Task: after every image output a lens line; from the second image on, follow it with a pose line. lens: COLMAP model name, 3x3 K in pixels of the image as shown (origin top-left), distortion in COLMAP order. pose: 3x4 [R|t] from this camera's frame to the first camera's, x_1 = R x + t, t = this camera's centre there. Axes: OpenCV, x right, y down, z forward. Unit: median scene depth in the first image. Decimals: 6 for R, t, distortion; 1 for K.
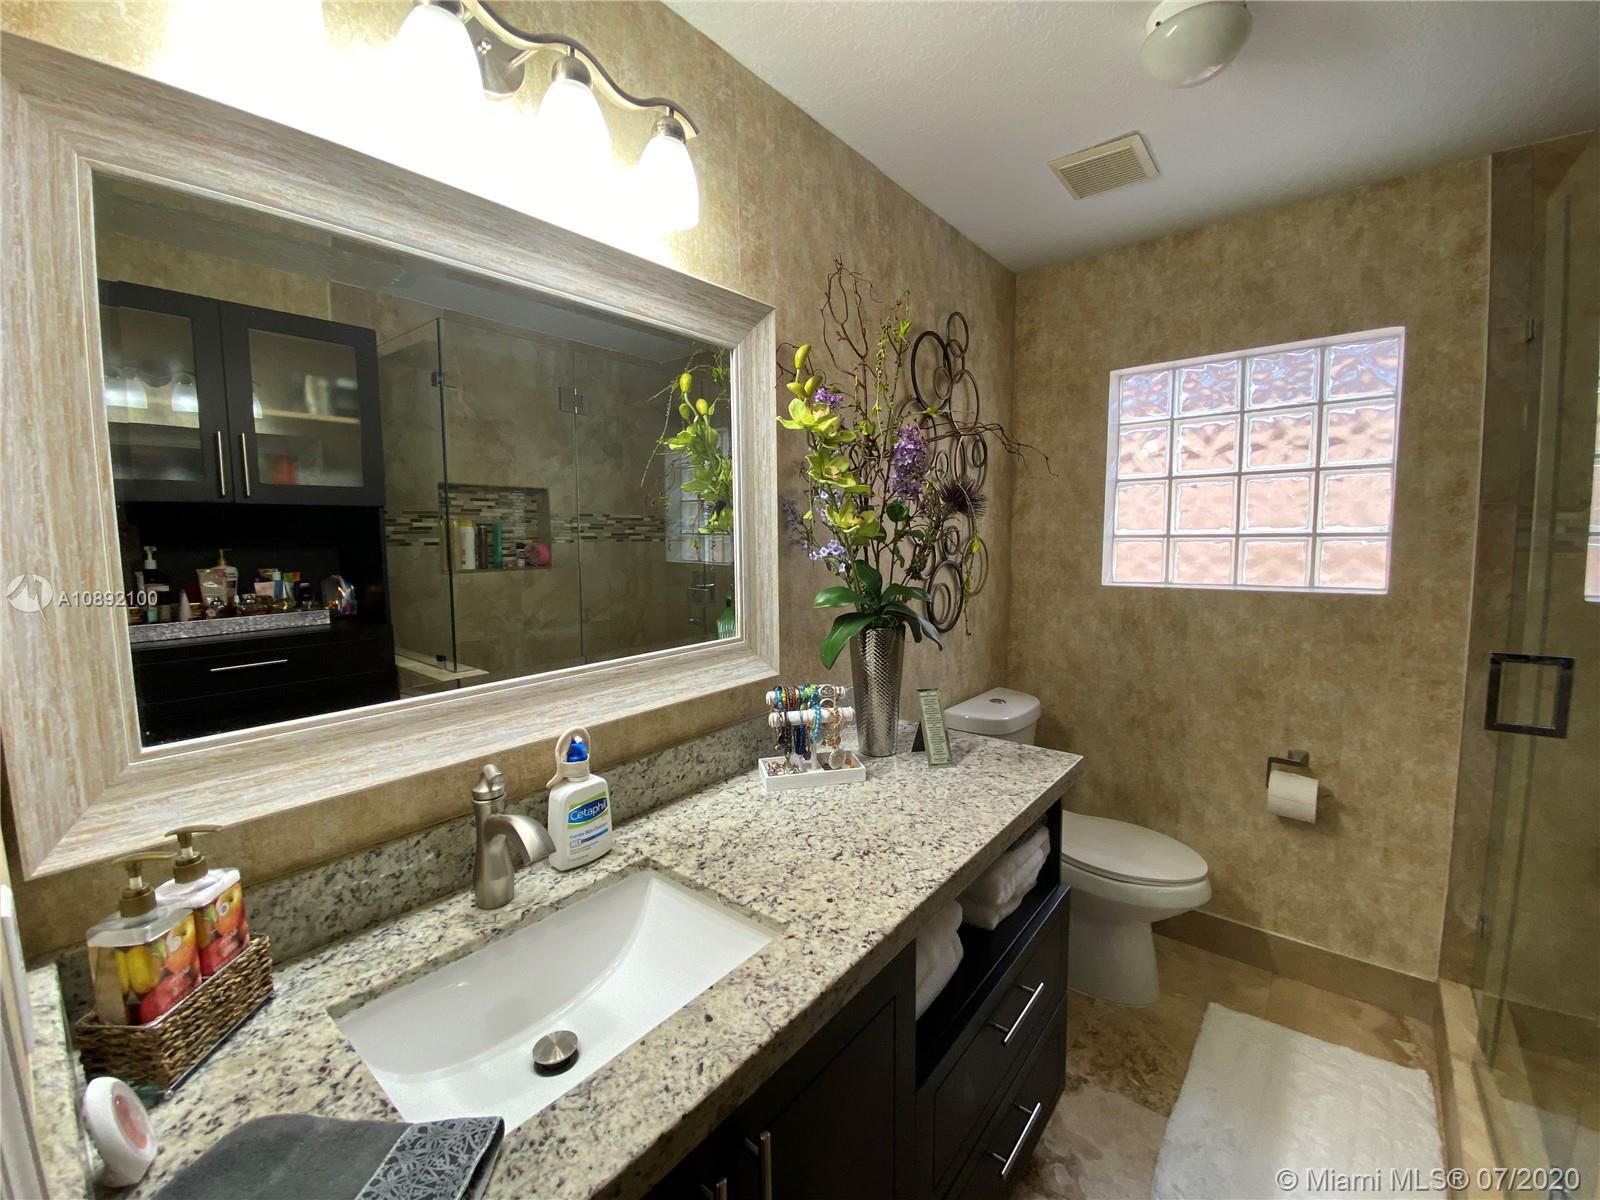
lens RADIAL K [[655.3, 0, 806.1], [0, 655.3, 595.8], [0, 0, 1]] dist [0.007438, -0.011337]
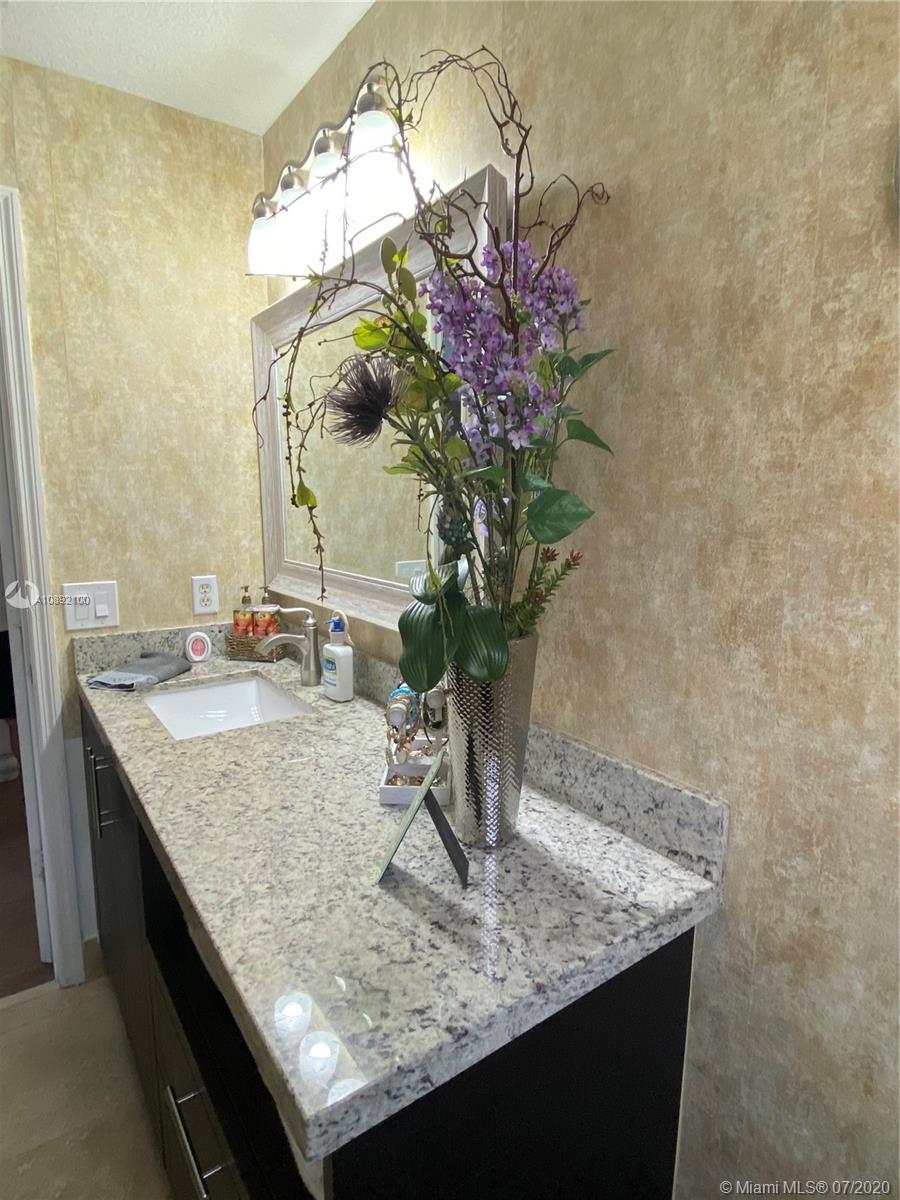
lens RADIAL K [[646.6, 0, 450.5], [0, 646.6, 597.7], [0, 0, 1]] dist [0.006459, 0.000729]
pose [[-0.265865, 0.171951, -0.948551, 0.493540], [-0.095440, 0.974434, 0.203393, -0.076566], [0.959274, 0.144605, -0.242657, 0.809356]]
